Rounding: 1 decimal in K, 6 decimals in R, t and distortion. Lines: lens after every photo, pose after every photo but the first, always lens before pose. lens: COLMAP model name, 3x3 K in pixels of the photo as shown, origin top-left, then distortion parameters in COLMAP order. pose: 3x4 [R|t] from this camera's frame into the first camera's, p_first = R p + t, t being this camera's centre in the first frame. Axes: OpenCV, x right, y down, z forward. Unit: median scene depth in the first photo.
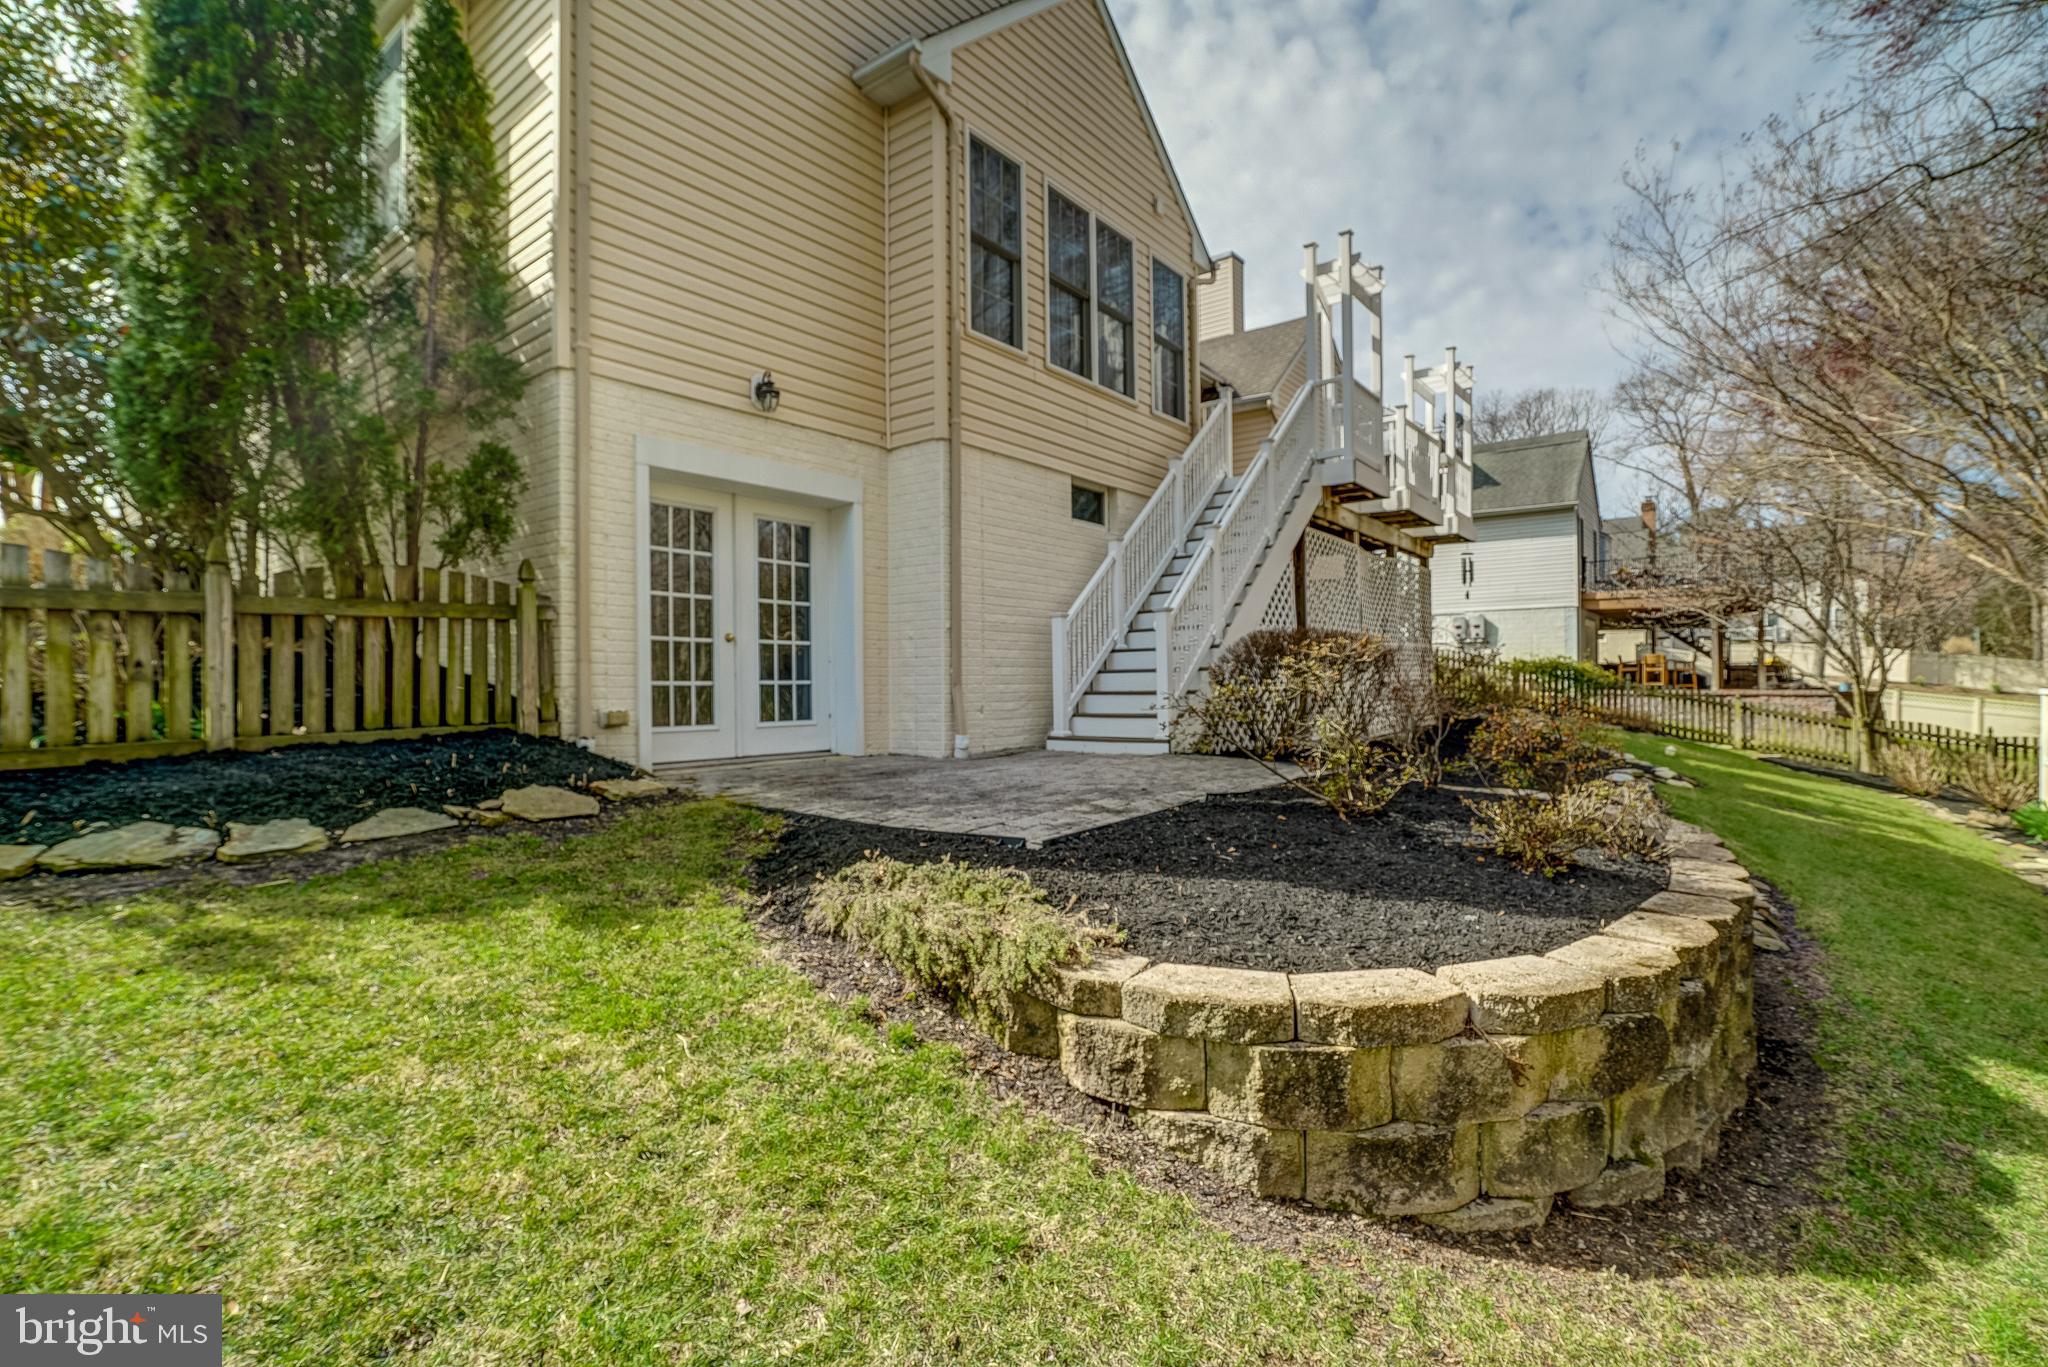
lens RADIAL K [[933.0, 0, 1061.4], [0, 933.0, 688.2], [0, 0, 1]] dist [-0.035080, 0.002055]
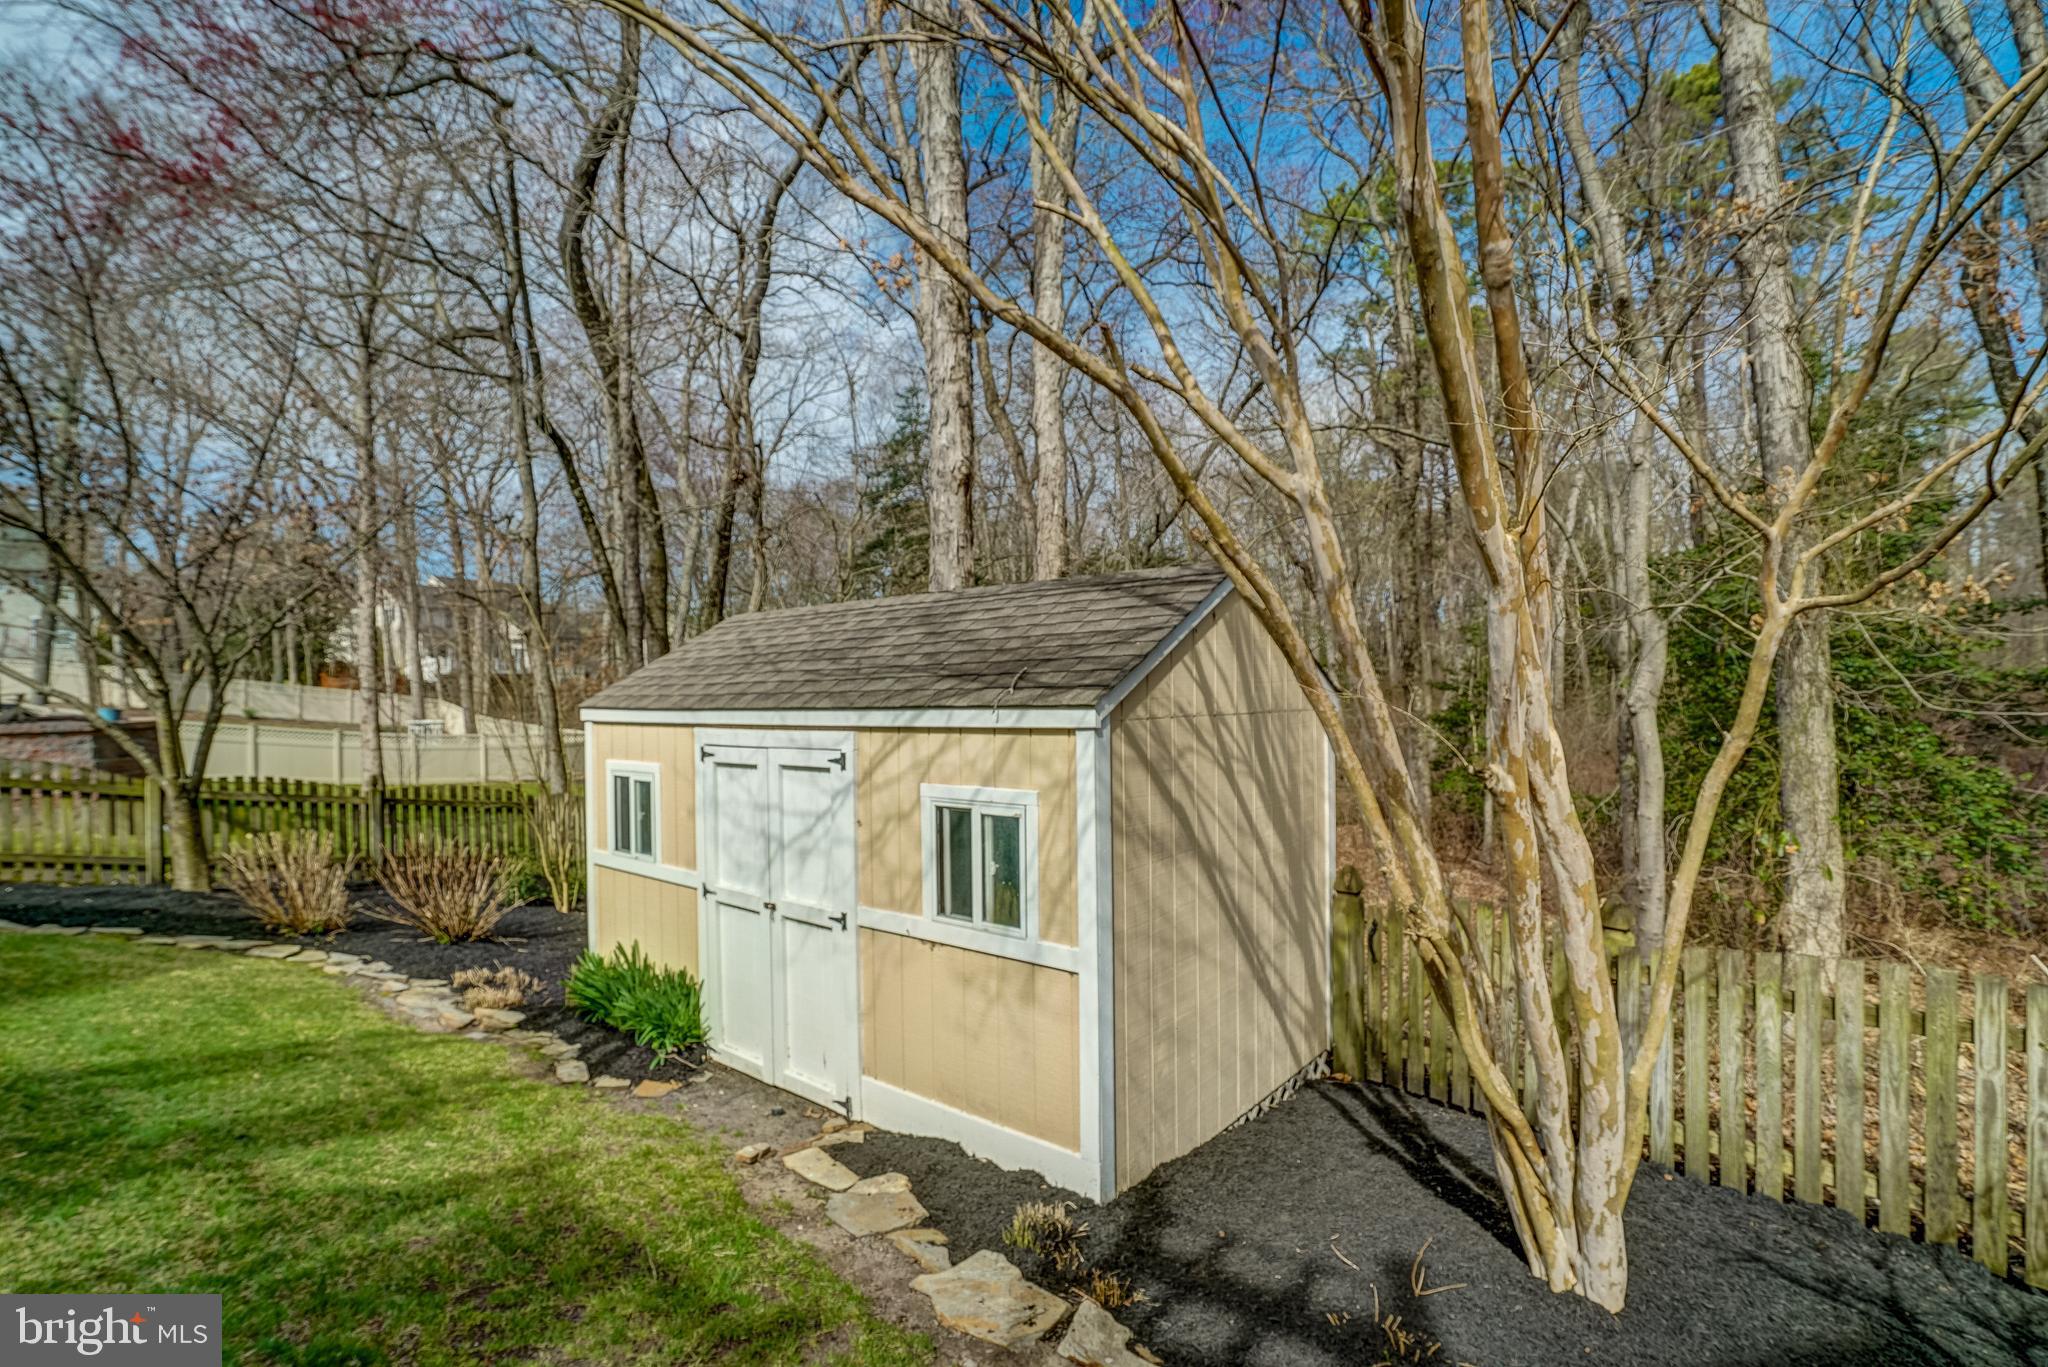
lens RADIAL K [[933.0, 0, 1036.2], [0, 933.0, 689.9], [0, 0, 1]] dist [-0.035080, 0.002055]
pose [[0.030607, 0.016242, 0.999400, 0.411575], [0.016591, 0.999722, -0.016755, 0.001512], [-0.999394, 0.017094, 0.030329, 0.524967]]
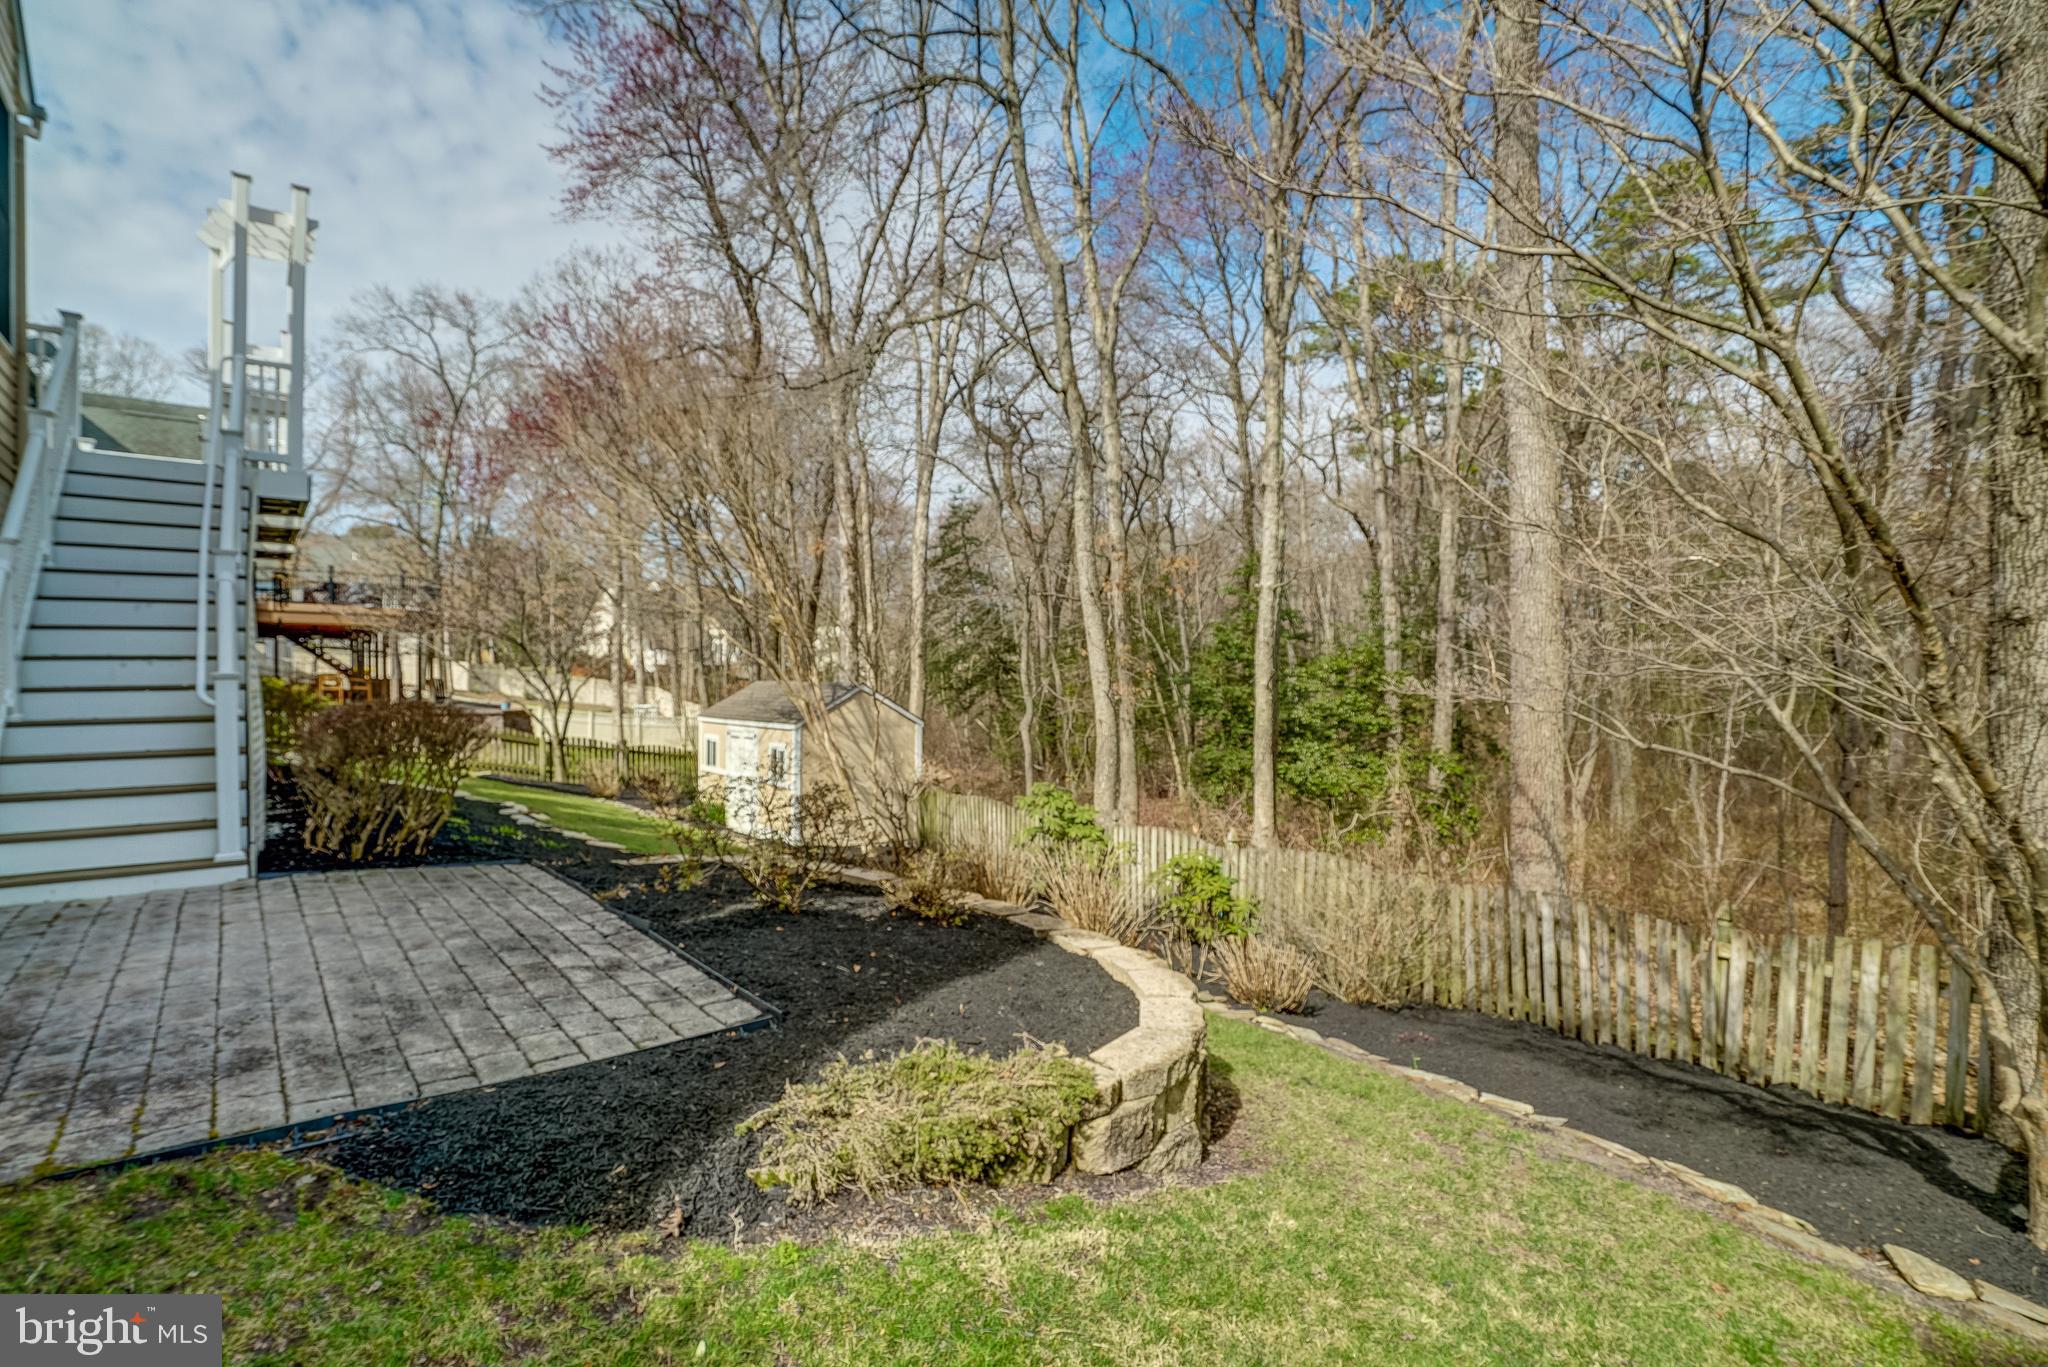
lens RADIAL K [[933.0, 0, 1014.9], [0, 933.0, 690.4], [0, 0, 1]] dist [-0.035080, 0.002055]
pose [[0.236711, -0.001399, 0.971579, -0.171781], [-0.001961, 0.999996, 0.001918, -0.032126], [-0.971578, -0.002360, 0.236707, 0.113973]]
